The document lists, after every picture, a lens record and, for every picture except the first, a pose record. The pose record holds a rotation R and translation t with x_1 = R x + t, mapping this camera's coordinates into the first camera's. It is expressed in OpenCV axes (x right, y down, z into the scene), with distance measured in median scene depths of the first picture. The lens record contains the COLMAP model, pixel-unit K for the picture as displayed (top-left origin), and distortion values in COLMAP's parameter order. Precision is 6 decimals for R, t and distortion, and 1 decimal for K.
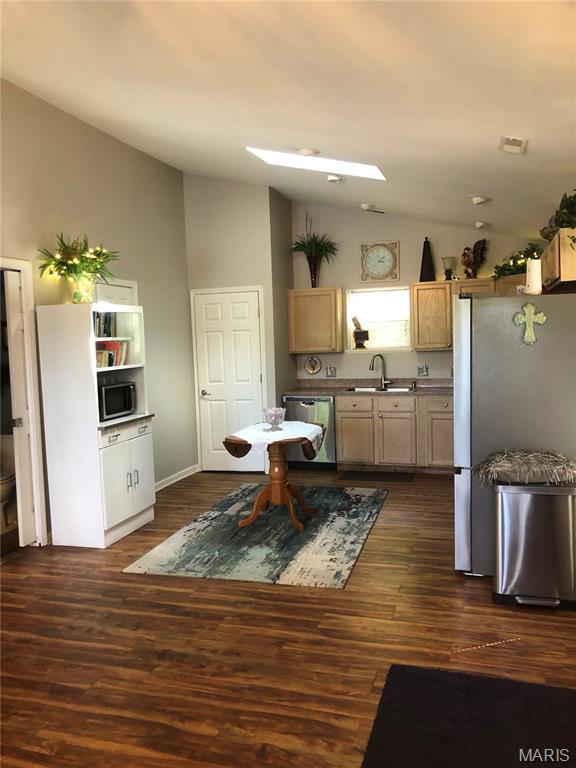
lens RADIAL K [[630.8, 0, 291.3], [0, 630.8, 383.4], [0, 0, 1]] dist [0.048286, -0.055826]
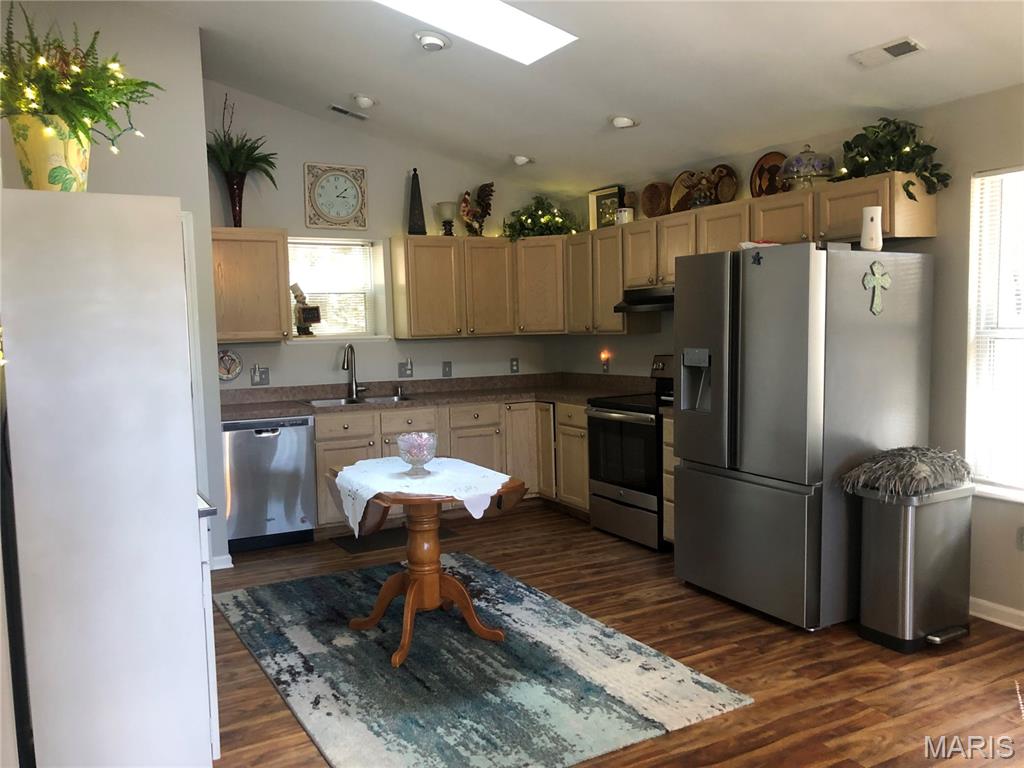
lens RADIAL K [[841.1, 0, 511.5], [0, 841.1, 385.7], [0, 0, 1]] dist [0.048286, -0.055826]
pose [[0.691298, -0.039974, 0.721463, -0.496309], [0.052188, 0.998623, 0.005324, -0.002157], [-0.720683, 0.033971, 0.692432, 0.432795]]
